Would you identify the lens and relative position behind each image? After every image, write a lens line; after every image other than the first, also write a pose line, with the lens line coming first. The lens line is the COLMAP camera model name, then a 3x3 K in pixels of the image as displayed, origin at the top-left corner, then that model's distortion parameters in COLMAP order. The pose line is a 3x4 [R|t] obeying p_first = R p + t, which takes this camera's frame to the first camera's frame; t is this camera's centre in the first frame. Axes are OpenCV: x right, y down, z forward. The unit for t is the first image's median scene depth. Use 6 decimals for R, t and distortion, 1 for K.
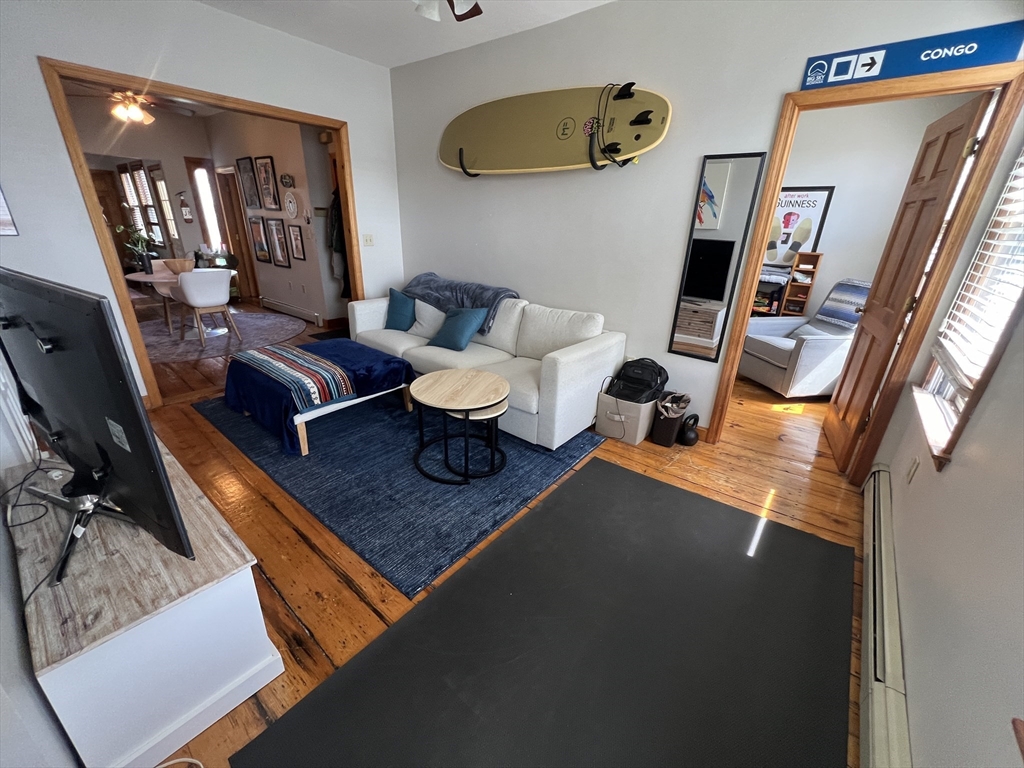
lens RADIAL K [[408.7, 0, 512.9], [0, 408.7, 384.7], [0, 0, 1]] dist [-0.002081, -0.000291]
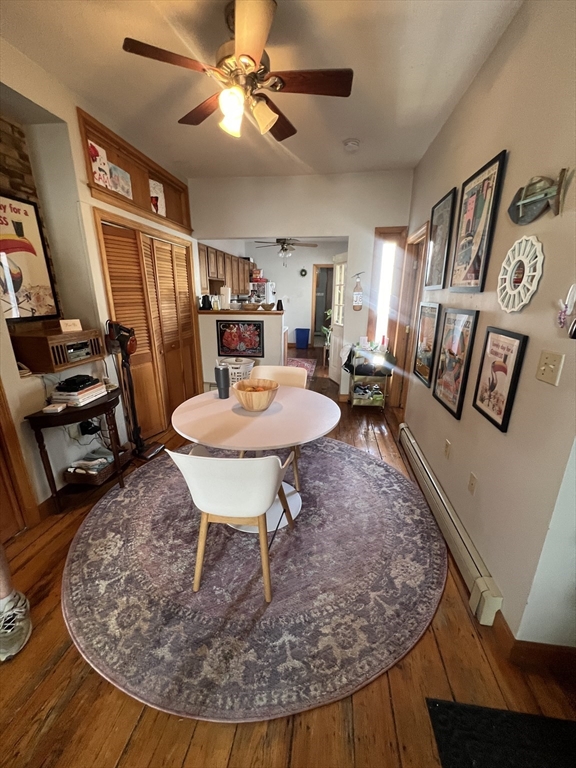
lens RADIAL K [[306.5, 0, 287.2], [0, 306.5, 384.6], [0, 0, 1]] dist [-0.002081, -0.000291]
pose [[0.506753, 0.219562, -0.833663, -0.391850], [-0.312372, 0.948075, 0.059815, -0.296285], [0.803508, 0.230102, 0.549024, 0.697852]]
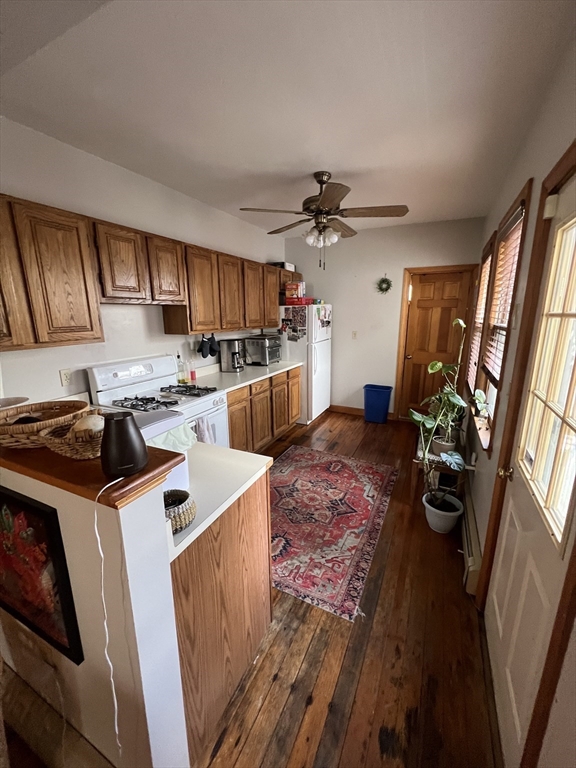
lens RADIAL K [[306.5, 0, 286.2], [0, 306.5, 385.3], [0, 0, 1]] dist [-0.002081, -0.000291]
pose [[0.217991, 0.191105, -0.957057, -0.916282], [-0.348628, 0.931187, 0.106532, -0.486208], [0.911558, 0.310434, 0.269615, 1.060856]]
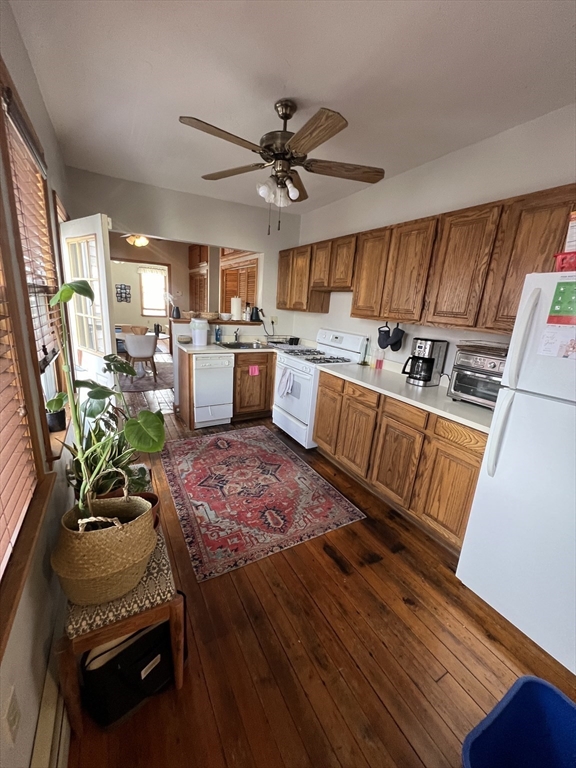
lens RADIAL K [[306.5, 0, 288.3], [0, 306.5, 385.0], [0, 0, 1]] dist [-0.002081, -0.000291]
pose [[-0.925248, -0.190678, 0.327960, -1.523544], [0.041067, 0.809080, 0.586262, -0.677926], [-0.377133, 0.555906, -0.740769, 1.530171]]
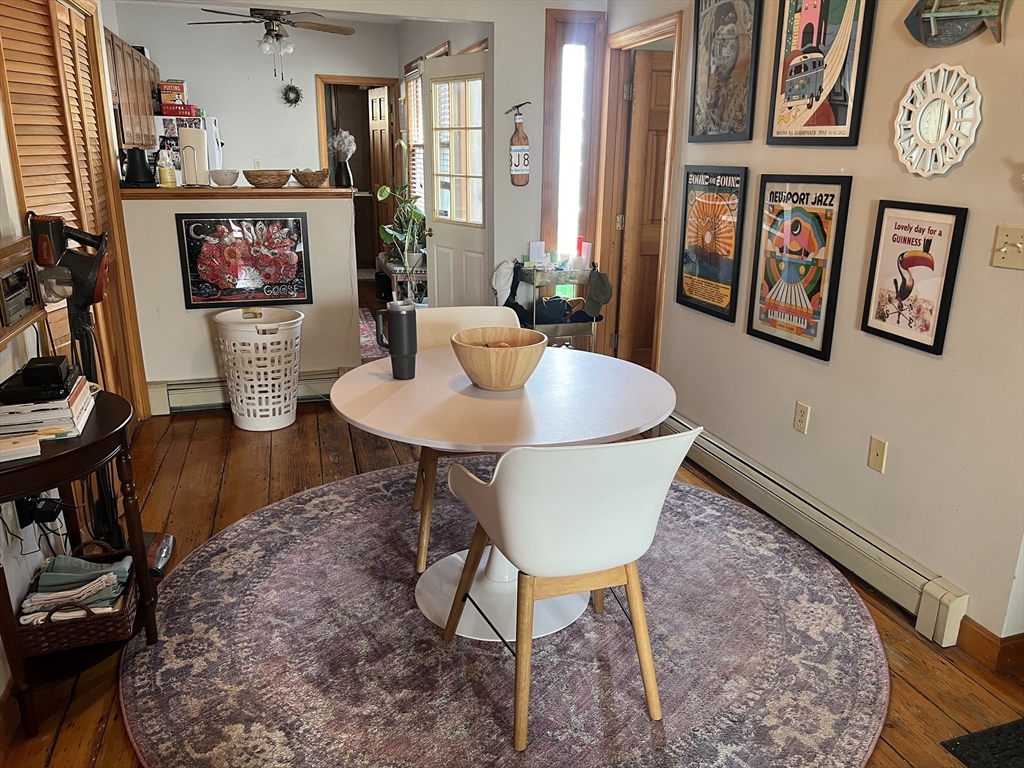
lens RADIAL K [[775.0, 0, 517.6], [0, 775.0, 381.2], [0, 0, 1]] dist [0.041511, -0.045391]
pose [[0.832189, 0.137489, -0.537176, -0.461509], [-0.195487, 0.979316, -0.052193, -0.218526], [0.518889, 0.148446, 0.841854, 0.508771]]
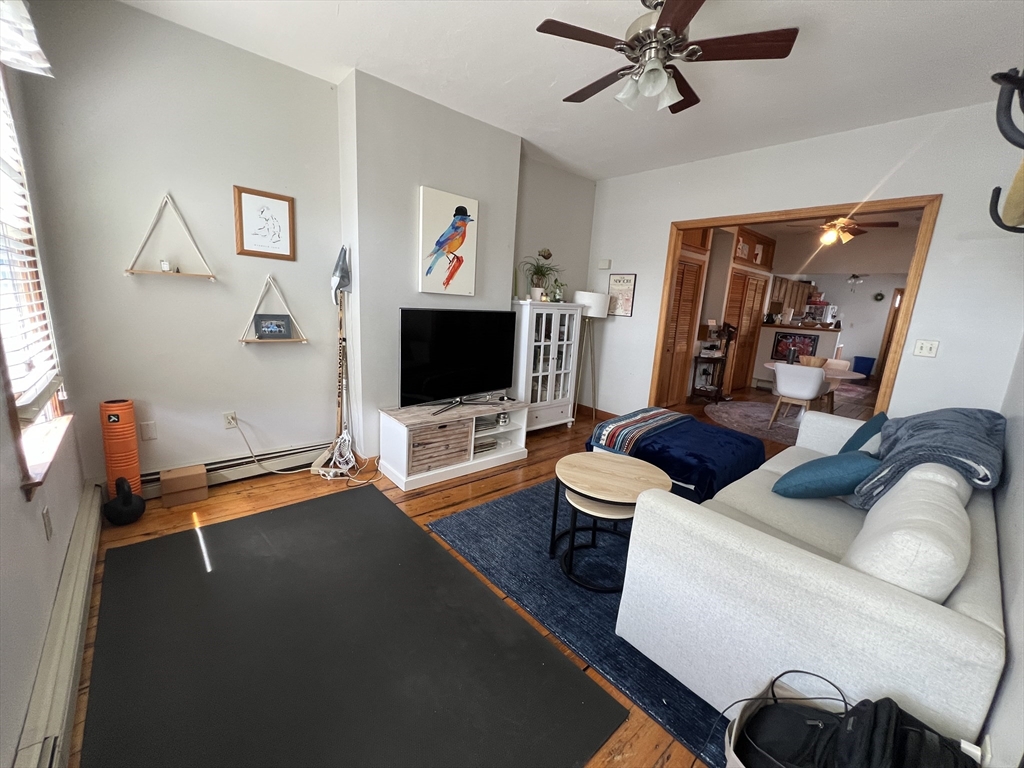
lens RADIAL K [[408.7, 0, 513.0], [0, 408.7, 386.0], [0, 0, 1]] dist [-0.002081, -0.000291]
pose [[-0.167335, 0.158664, -0.973049, 0.325491], [-0.424962, 0.878964, 0.216403, -0.116012], [0.889610, 0.449721, -0.079655, 0.357441]]
